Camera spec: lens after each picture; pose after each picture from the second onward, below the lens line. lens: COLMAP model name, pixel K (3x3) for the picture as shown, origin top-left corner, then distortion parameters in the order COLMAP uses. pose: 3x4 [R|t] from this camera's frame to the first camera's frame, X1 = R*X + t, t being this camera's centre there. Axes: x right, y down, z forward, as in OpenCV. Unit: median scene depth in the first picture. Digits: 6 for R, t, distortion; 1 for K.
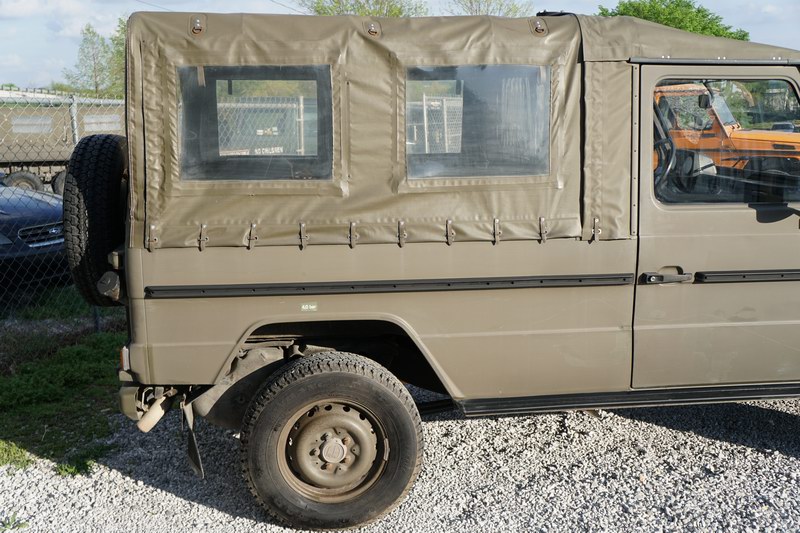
lens RADIAL K [[777.8, 0, 398.3], [0, 777.8, 266.9], [0, 0, 1]] dist [-0.035552, 0.000000]
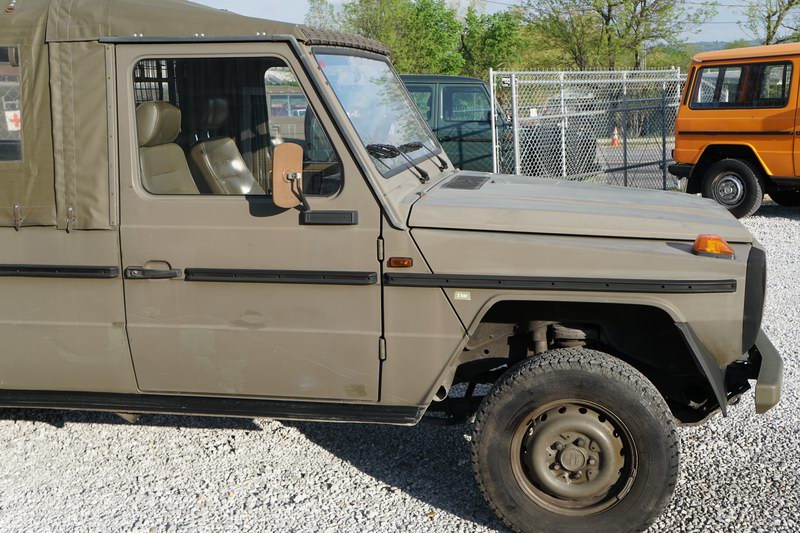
lens RADIAL K [[952.6, 0, 399.1], [0, 952.6, 268.2], [0, 0, 1]] dist [0.078066, 0.000000]
pose [[0.952605, 0.043399, -0.301099, 1.006377], [-0.046783, 0.998897, -0.004036, -0.000829], [0.300592, 0.017932, 0.953584, -0.009181]]
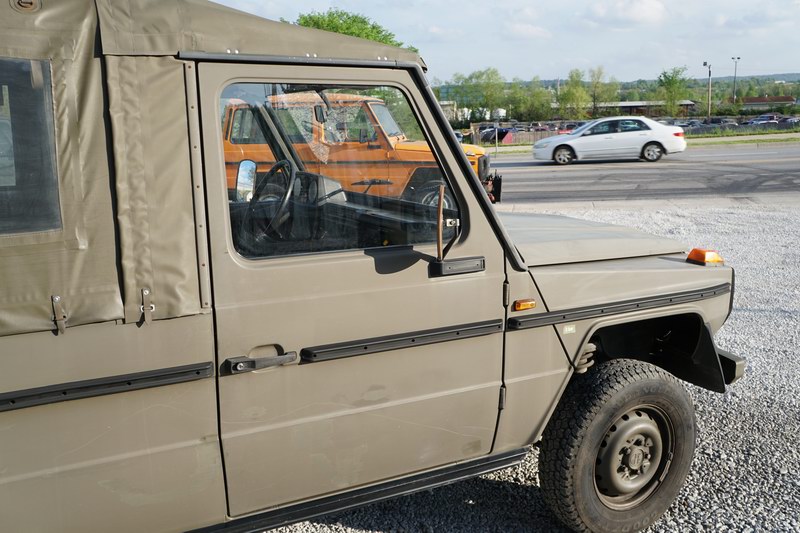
lens RADIAL K [[777.8, 0, 396.3], [0, 777.8, 264.3], [0, 0, 1]] dist [-0.035552, 0.000000]
pose [[0.927430, -0.067567, 0.367843, 0.212061], [0.073811, 0.997268, -0.002915, -0.066221], [-0.366641, 0.029854, 0.929883, 0.297109]]
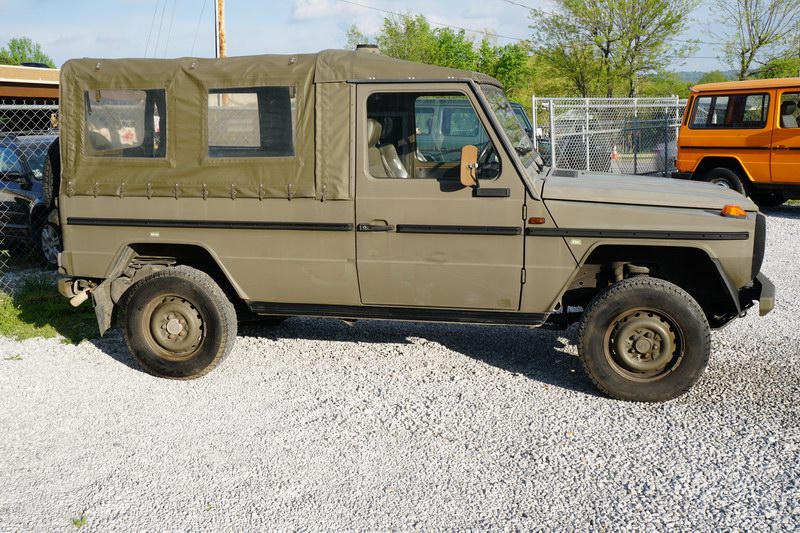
lens RADIAL K [[830.1, 0, 405.3], [0, 830.1, 262.0], [0, 0, 1]] dist [0.005430, 0.000000]
pose [[0.946732, 0.051337, -0.317904, 0.934356], [-0.056619, 0.998368, -0.007393, 0.091057], [0.317006, 0.024999, 0.948094, -0.493763]]
